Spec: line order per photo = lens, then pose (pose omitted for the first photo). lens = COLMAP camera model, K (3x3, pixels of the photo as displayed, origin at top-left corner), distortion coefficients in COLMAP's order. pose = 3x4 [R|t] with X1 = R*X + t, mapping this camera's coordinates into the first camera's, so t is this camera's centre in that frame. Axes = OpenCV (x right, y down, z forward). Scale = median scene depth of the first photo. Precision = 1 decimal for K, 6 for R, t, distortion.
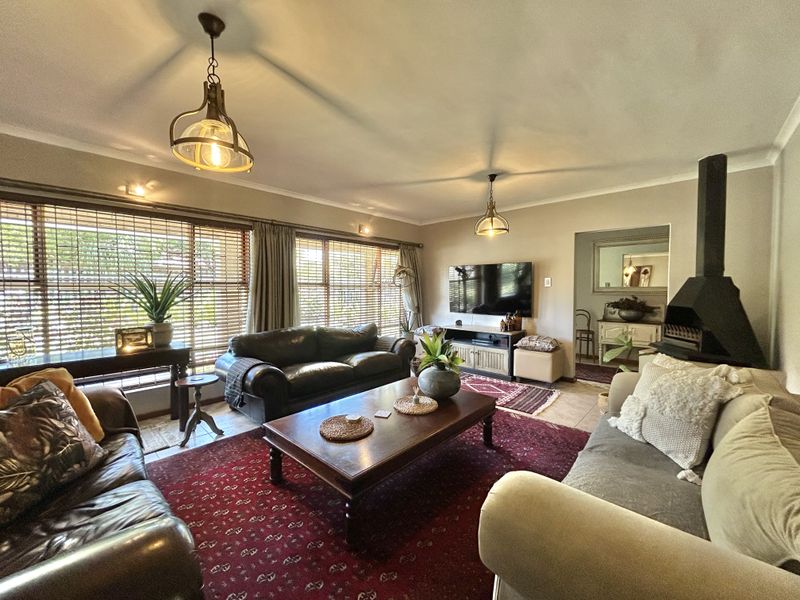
lens RADIAL K [[321.8, 0, 400.0], [0, 321.8, 300.0], [0, 0, 1]] dist [-0.002351, -0.000047]
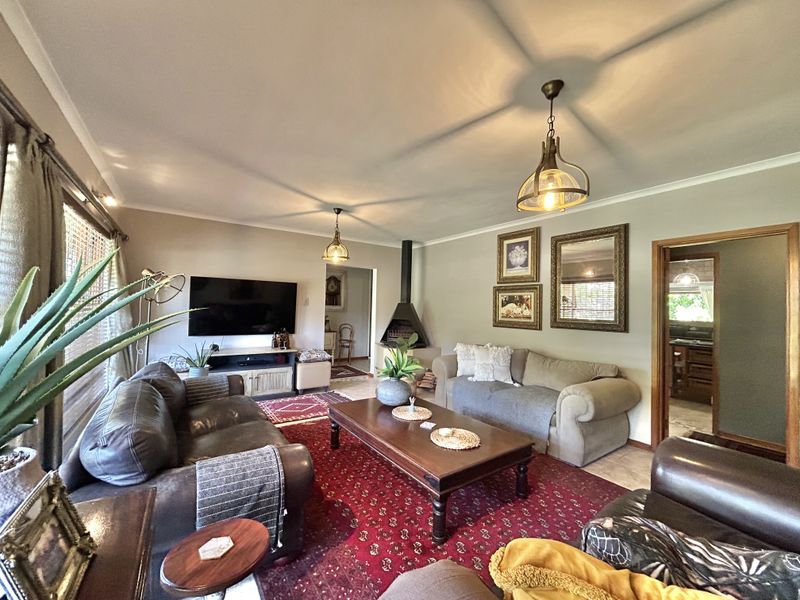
lens RADIAL K [[321.8, 0, 400.0], [0, 321.8, 300.0], [0, 0, 1]] dist [-0.002351, -0.000047]
pose [[0.222130, 0.023792, 0.974727, -0.678513], [0.012603, 0.999549, -0.027270, -0.029117], [-0.974936, 0.018342, 0.221729, 0.484645]]
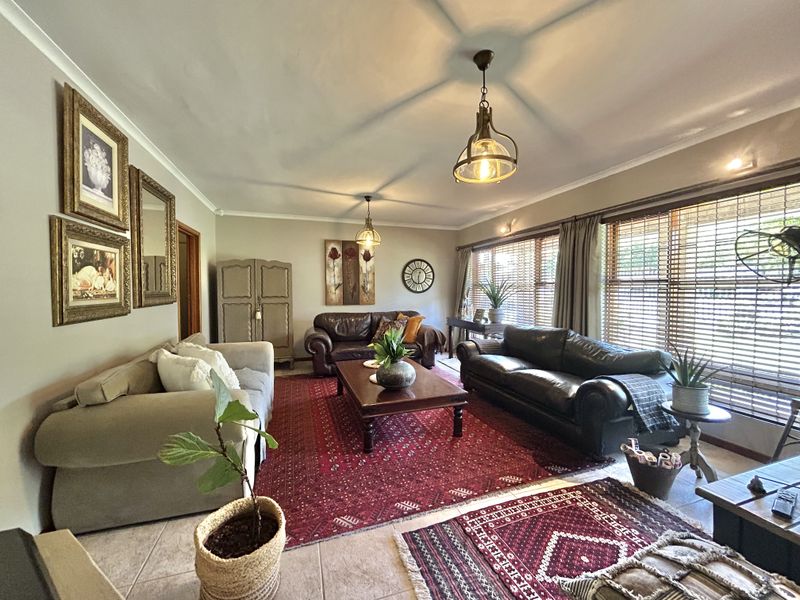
lens RADIAL K [[321.8, 0, 400.0], [0, 321.8, 300.0], [0, 0, 1]] dist [-0.002351, -0.000047]
pose [[-0.483595, 0.029139, -0.874807, 0.703793], [-0.032264, 0.998173, 0.051084, -0.031568], [0.874697, 0.052928, -0.481771, 1.021054]]
